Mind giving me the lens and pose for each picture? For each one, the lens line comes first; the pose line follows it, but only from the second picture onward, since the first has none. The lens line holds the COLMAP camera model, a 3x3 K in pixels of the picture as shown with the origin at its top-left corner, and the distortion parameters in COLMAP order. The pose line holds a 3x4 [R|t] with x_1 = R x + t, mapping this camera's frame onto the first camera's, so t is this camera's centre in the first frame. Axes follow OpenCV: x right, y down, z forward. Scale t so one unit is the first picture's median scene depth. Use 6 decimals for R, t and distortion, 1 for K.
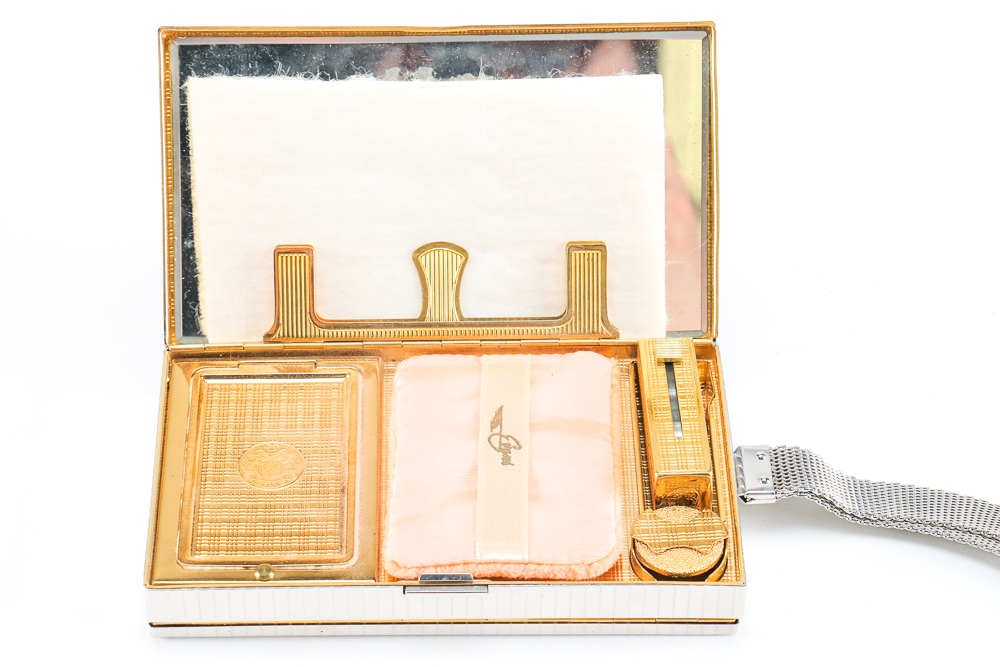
lens RADIAL K [[3164.8, 0, 500.6], [0, 3164.8, 334.3], [0, 0, 1]] dist [0.631641, 0.000000]
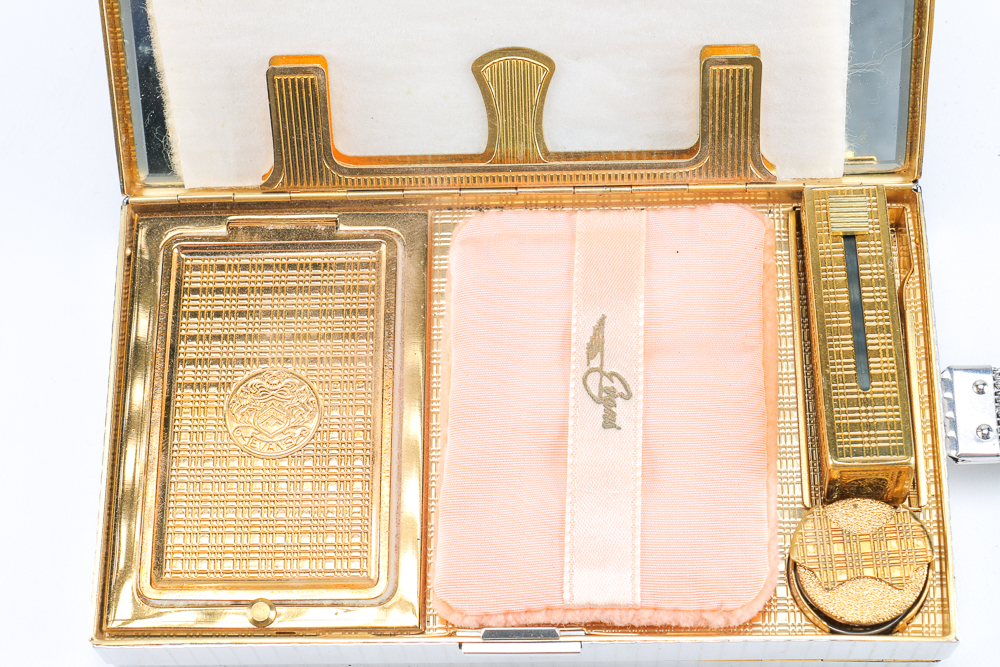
lens RADIAL K [[2323.2, 0, 497.5], [0, 2323.2, 335.8], [0, 0, 1]] dist [0.121481, 0.000000]
pose [[0.998502, 0.002631, -0.054644, 0.004922], [0.019957, 0.912494, 0.408604, -0.176801], [0.050937, -0.409082, 0.911075, 0.528036]]
